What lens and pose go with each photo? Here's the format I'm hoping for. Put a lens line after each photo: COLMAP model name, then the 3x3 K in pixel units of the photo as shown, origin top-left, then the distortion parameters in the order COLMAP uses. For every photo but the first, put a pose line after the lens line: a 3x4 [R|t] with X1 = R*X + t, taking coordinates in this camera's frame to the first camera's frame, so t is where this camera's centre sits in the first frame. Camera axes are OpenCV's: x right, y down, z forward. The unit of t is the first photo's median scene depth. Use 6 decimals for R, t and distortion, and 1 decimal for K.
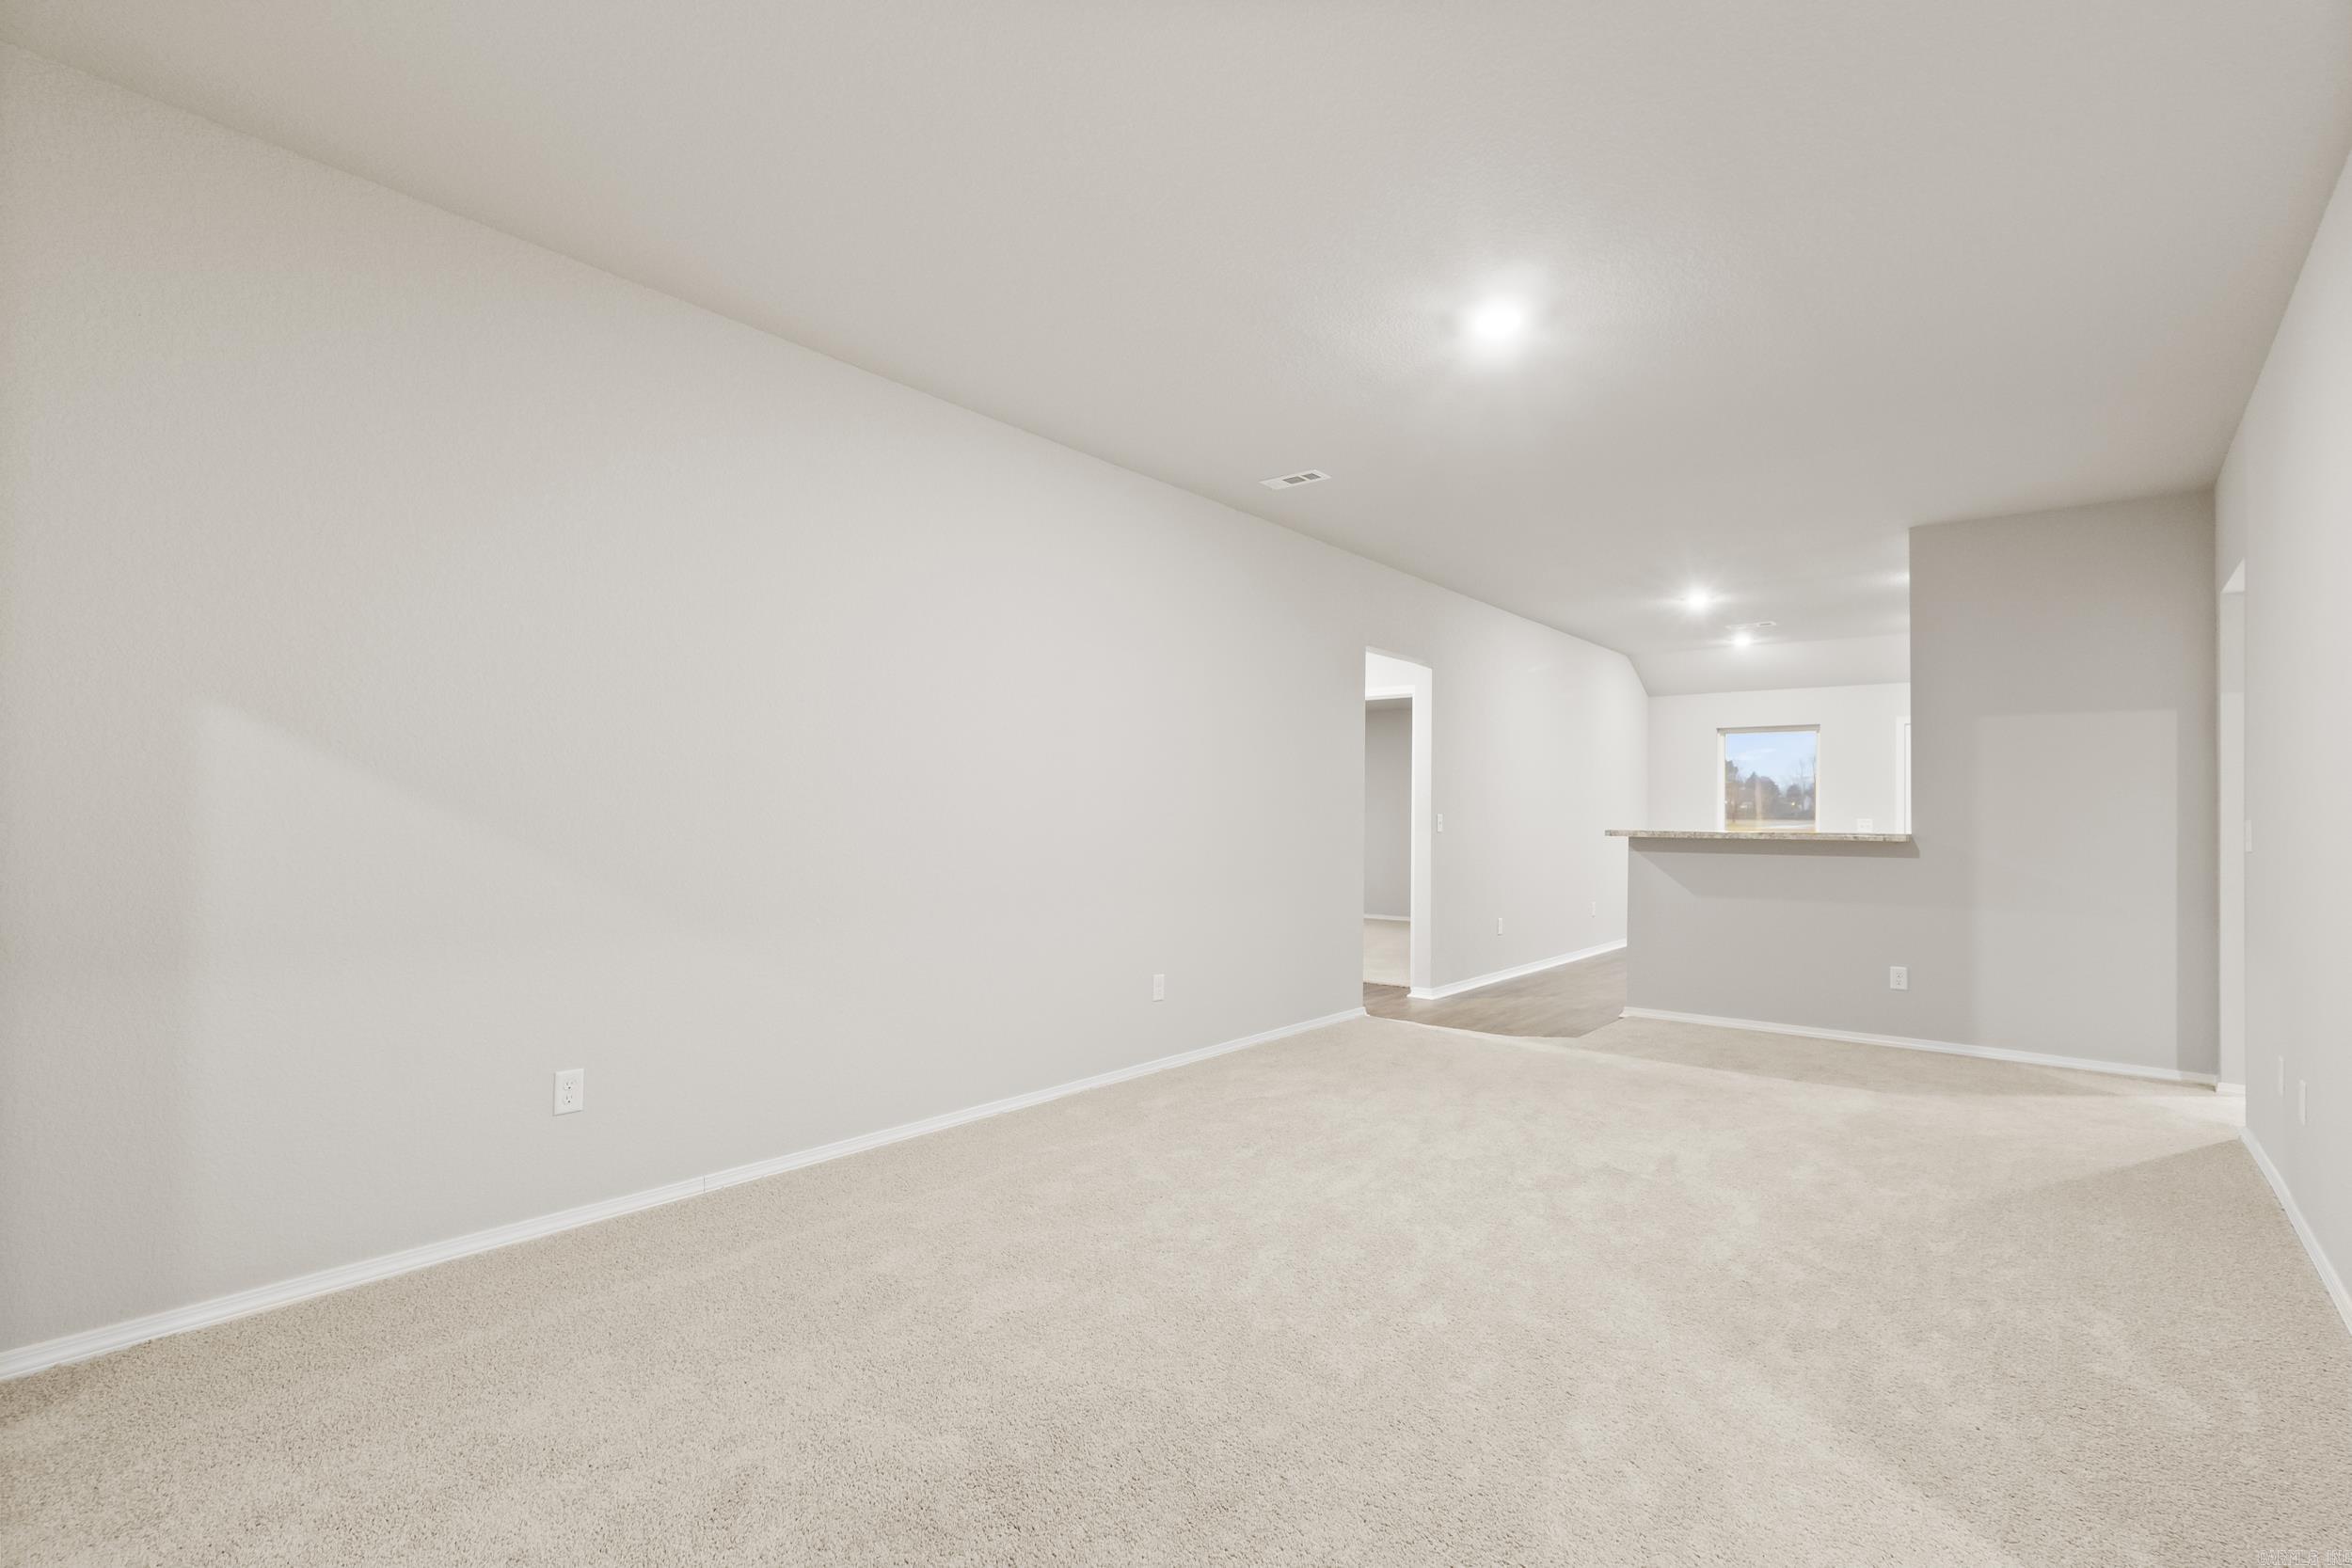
lens RADIAL K [[1089.5, 0, 1180.7], [0, 1089.5, 786.9], [0, 0, 1]] dist [0.003796, -0.000018]
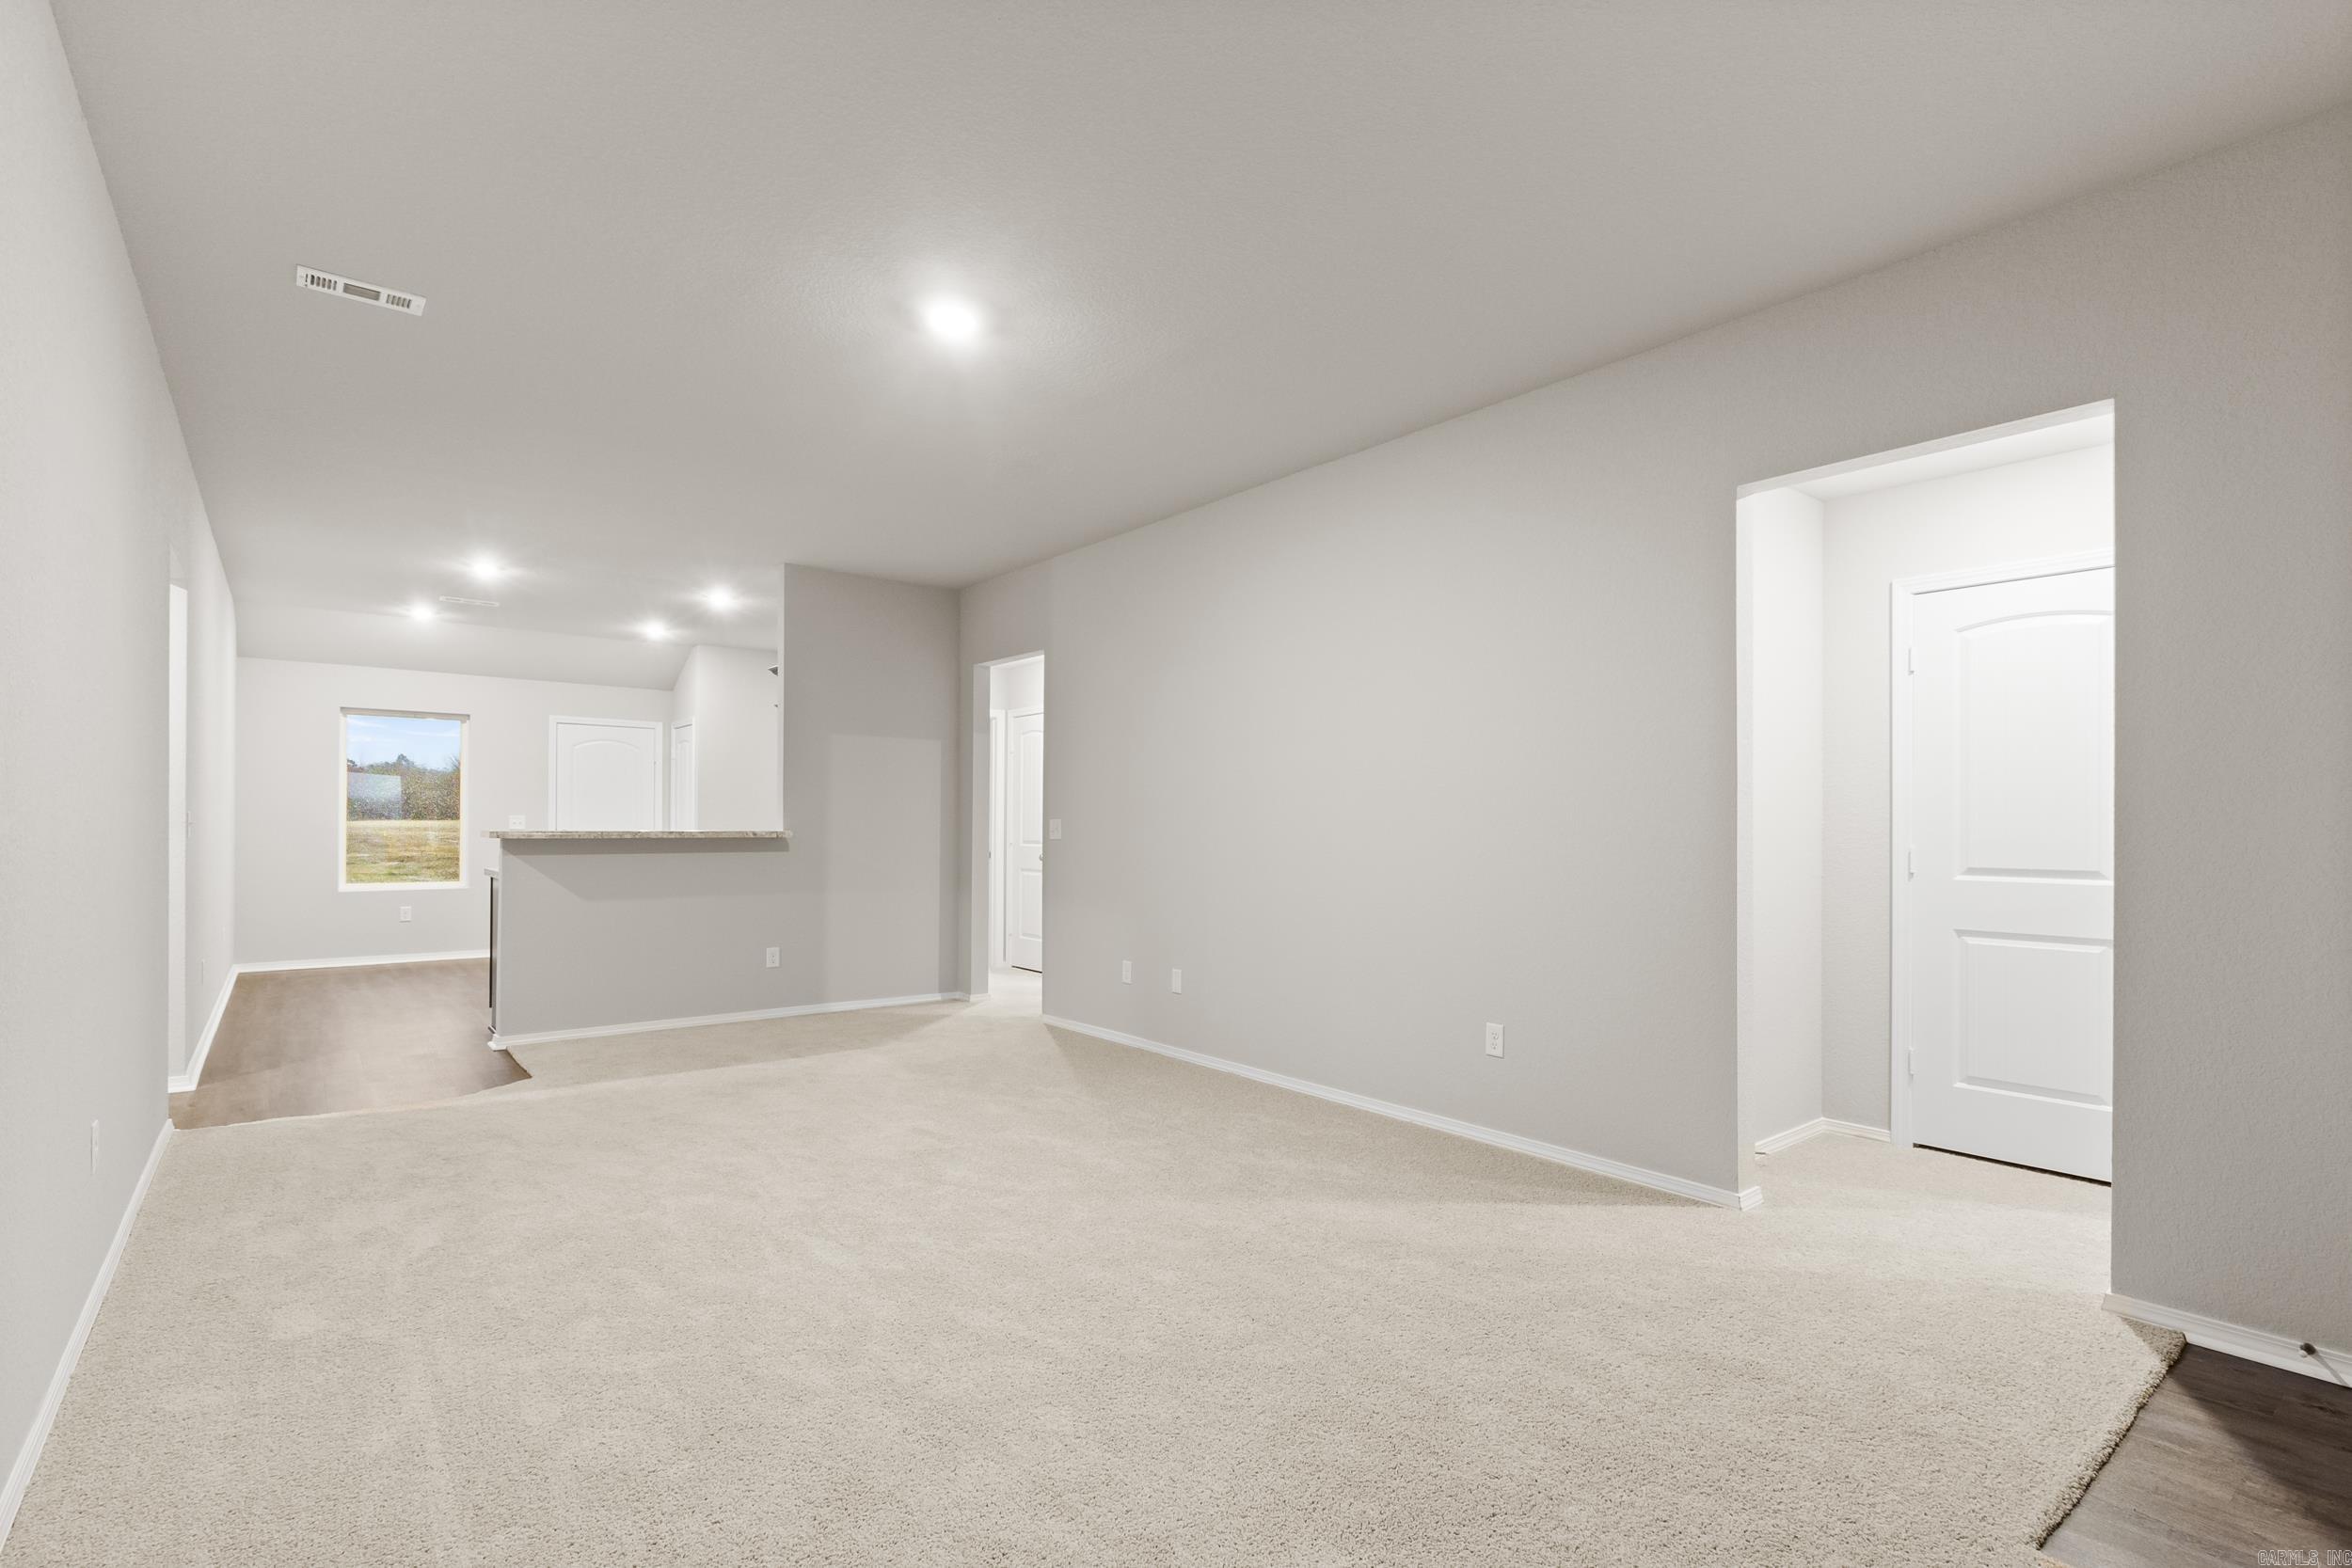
lens RADIAL K [[1089.5, 0, 1221.0], [0, 1089.5, 812.8], [0, 0, 1]] dist [0.003796, -0.000018]
pose [[0.194454, 0.003437, 0.980906, -0.378531], [-0.032897, 0.999454, 0.003020, 0.005279], [-0.980360, -0.032856, 0.194461, 0.332666]]
